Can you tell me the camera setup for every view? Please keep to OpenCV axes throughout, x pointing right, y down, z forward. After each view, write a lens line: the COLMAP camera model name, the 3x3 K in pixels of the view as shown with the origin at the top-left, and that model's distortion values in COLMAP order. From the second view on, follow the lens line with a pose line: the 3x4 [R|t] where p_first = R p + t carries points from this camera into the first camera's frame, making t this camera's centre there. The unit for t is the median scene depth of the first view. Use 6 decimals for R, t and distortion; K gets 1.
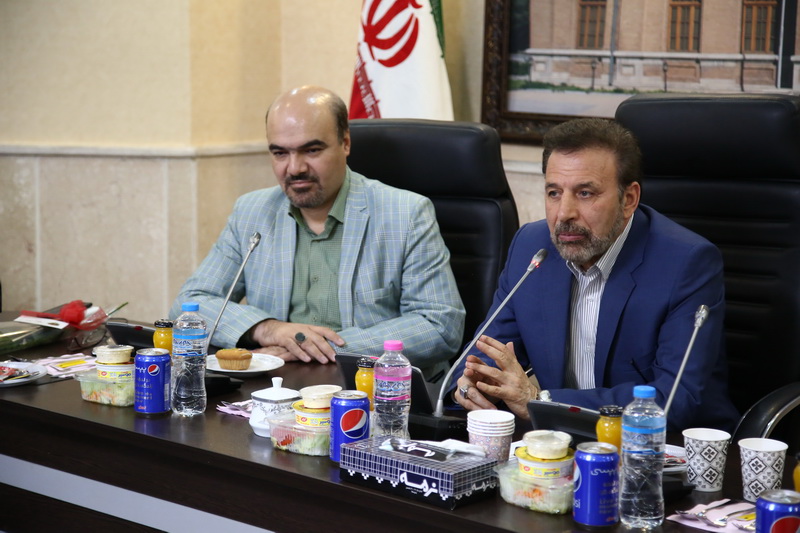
lens RADIAL K [[1757.7, 0, 400.9], [0, 1757.7, 264.5], [0, 0, 1]] dist [0.069359, 0.000000]
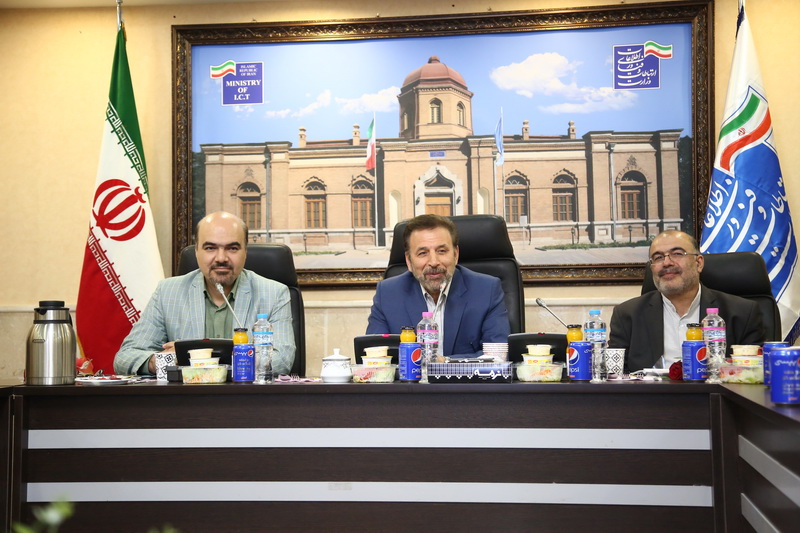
lens RADIAL K [[1276.9, 0, 402.6], [0, 1276.9, 267.1], [0, 0, 1]] dist [0.153224, 0.000000]
pose [[0.841987, 0.008898, 0.539425, -0.456847], [0.096470, 0.981266, -0.166766, 0.136552], [-0.530803, 0.192453, 0.825354, -0.059234]]
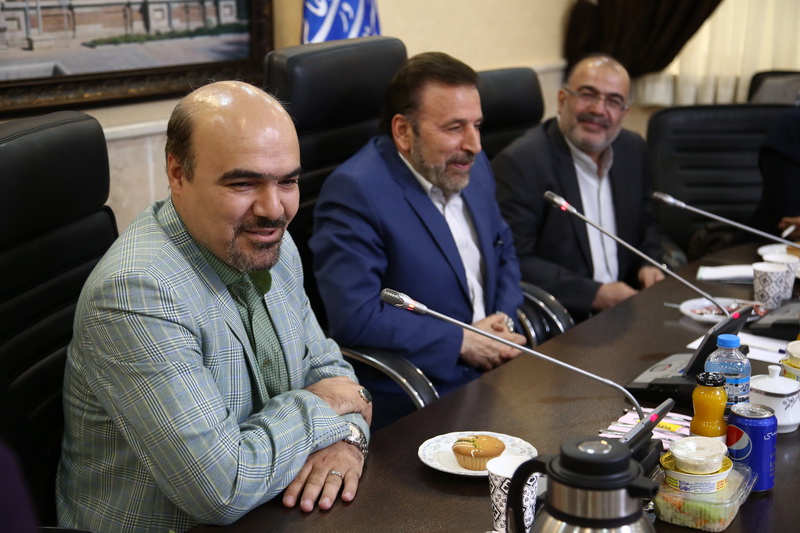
lens RADIAL K [[1309.6, 0, 432.3], [0, 1309.6, 269.1], [0, 0, 1]] dist [0.057630, 0.000000]
pose [[-0.170683, -0.230236, 0.958050, -0.456119], [0.141843, 0.956448, 0.255121, -0.120454], [-0.975063, 0.179437, -0.130592, 0.835663]]
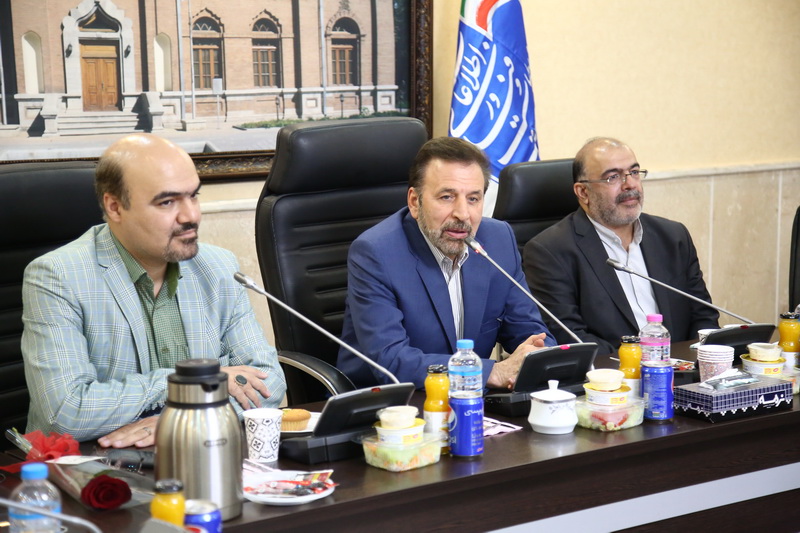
lens RADIAL K [[1618.6, 0, 399.7], [0, 1618.6, 267.6], [0, 0, 1]] dist [0.107953, 0.000000]
pose [[0.190212, -0.135660, 0.972325, -0.721624], [0.148165, 0.983029, 0.108168, -0.087896], [-0.970498, 0.123489, 0.207084, 0.585711]]
